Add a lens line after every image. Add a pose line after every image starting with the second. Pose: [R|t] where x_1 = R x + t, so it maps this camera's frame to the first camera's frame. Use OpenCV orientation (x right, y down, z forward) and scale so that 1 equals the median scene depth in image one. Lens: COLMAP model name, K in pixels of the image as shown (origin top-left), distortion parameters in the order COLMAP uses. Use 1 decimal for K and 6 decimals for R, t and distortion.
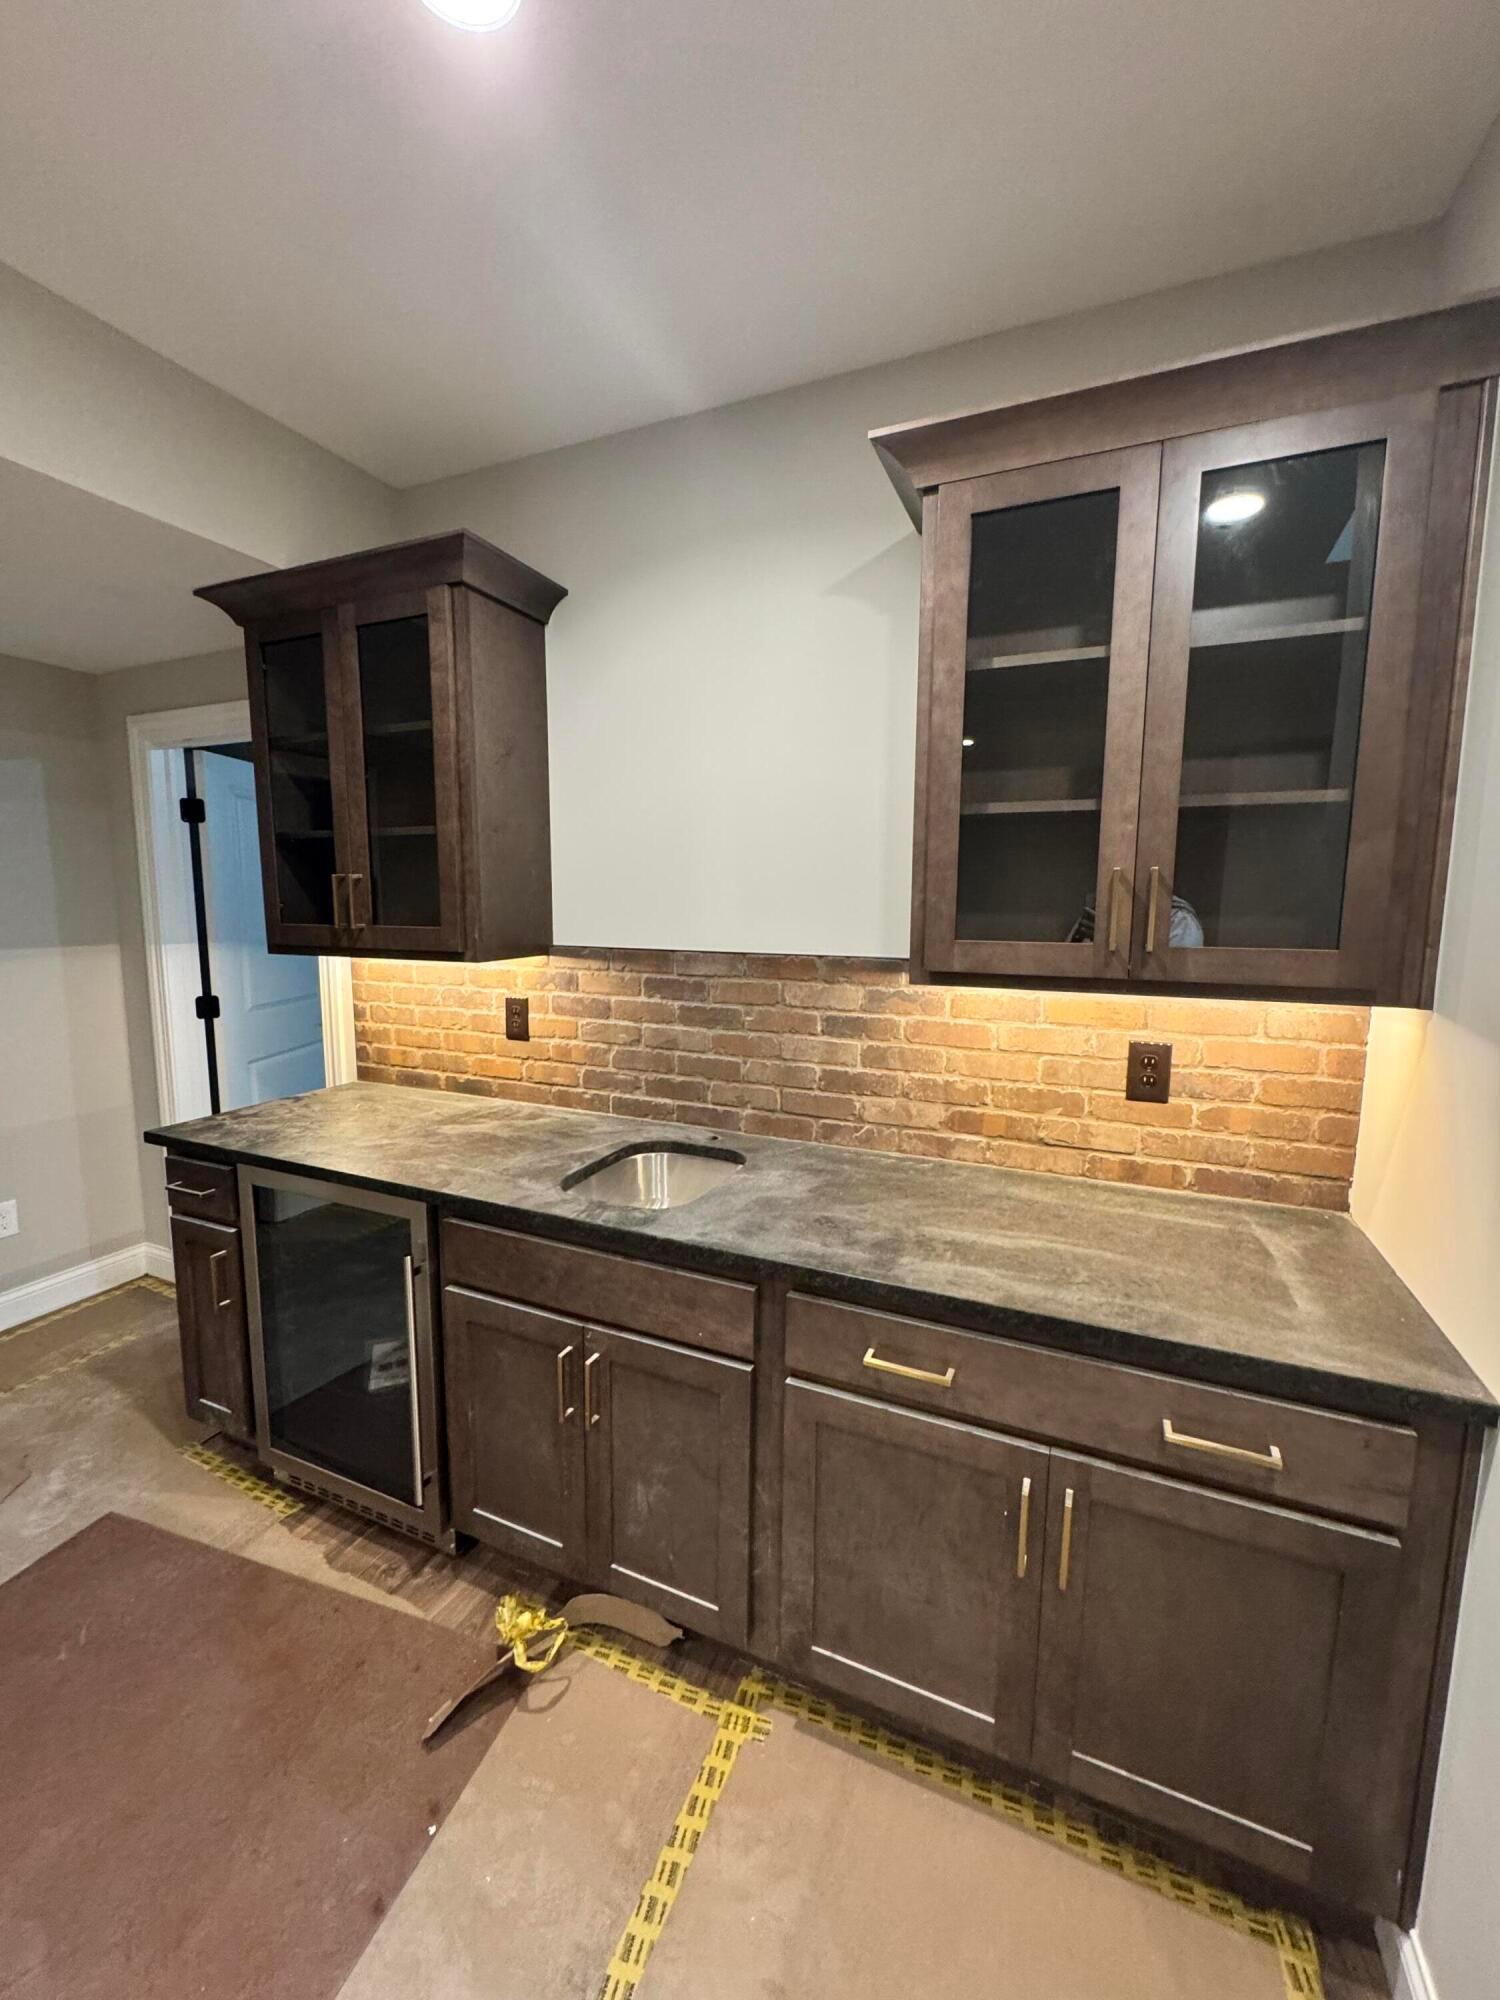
lens RADIAL K [[803.3, 0, 744.7], [0, 803.3, 999.3], [0, 0, 1]] dist [0.000687, 0.000020]
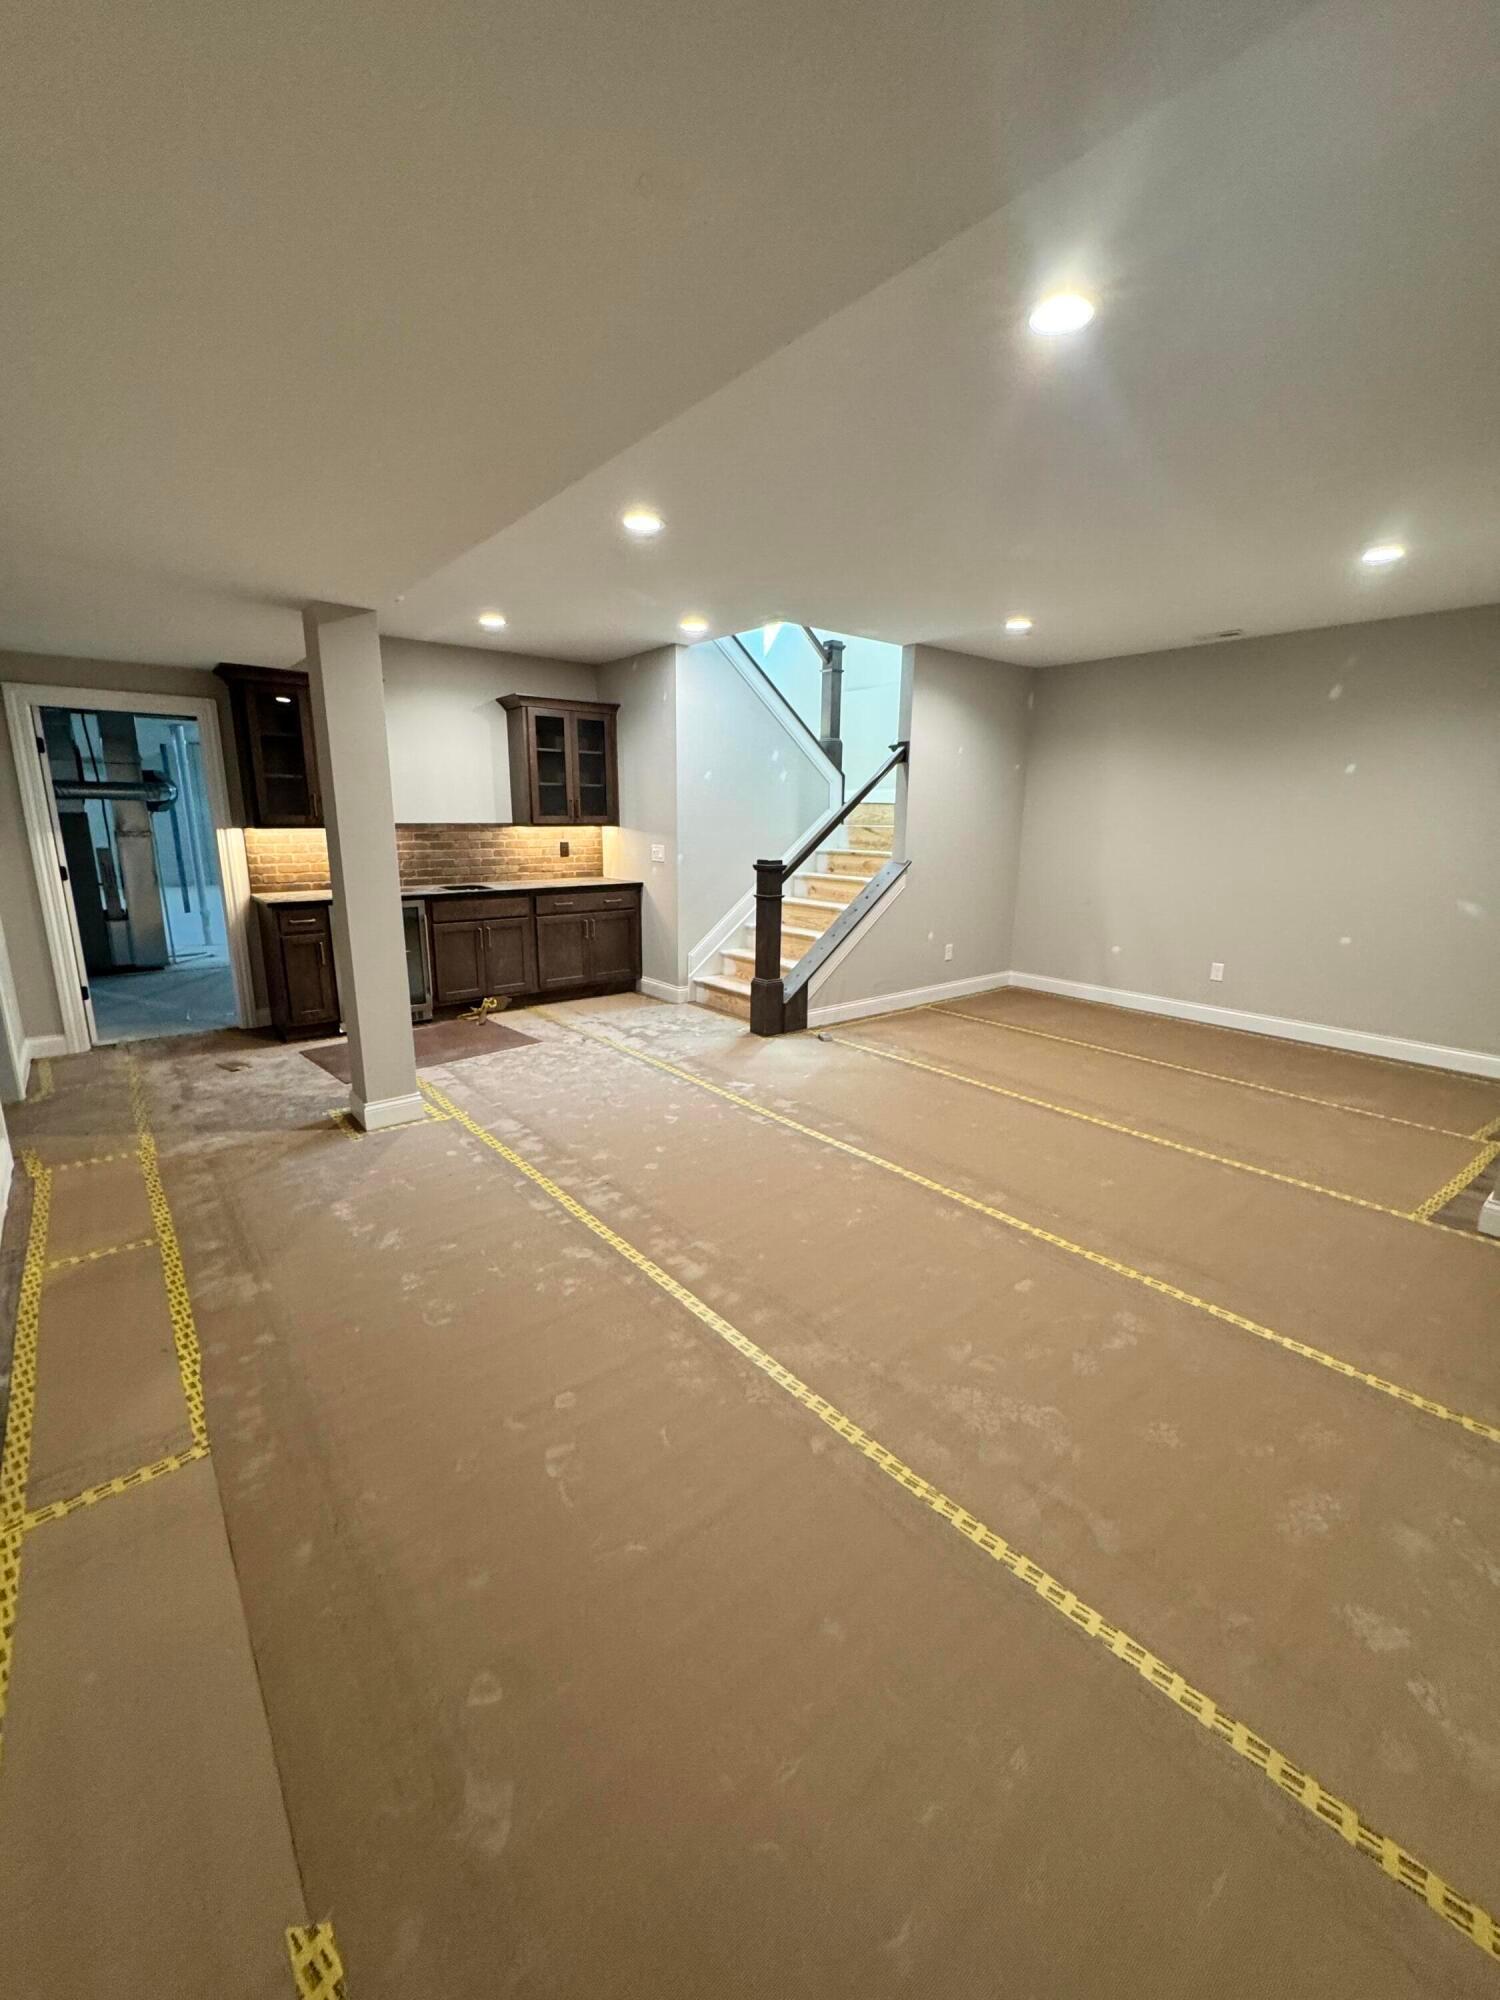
lens RADIAL K [[803.3, 0, 749.0], [0, 803.3, 997.7], [0, 0, 1]] dist [0.000687, 0.000020]
pose [[0.463237, -0.204074, 0.862418, -2.368814], [0.105326, 0.978907, 0.175064, 0.185218], [-0.879953, 0.009739, 0.474961, -1.516929]]
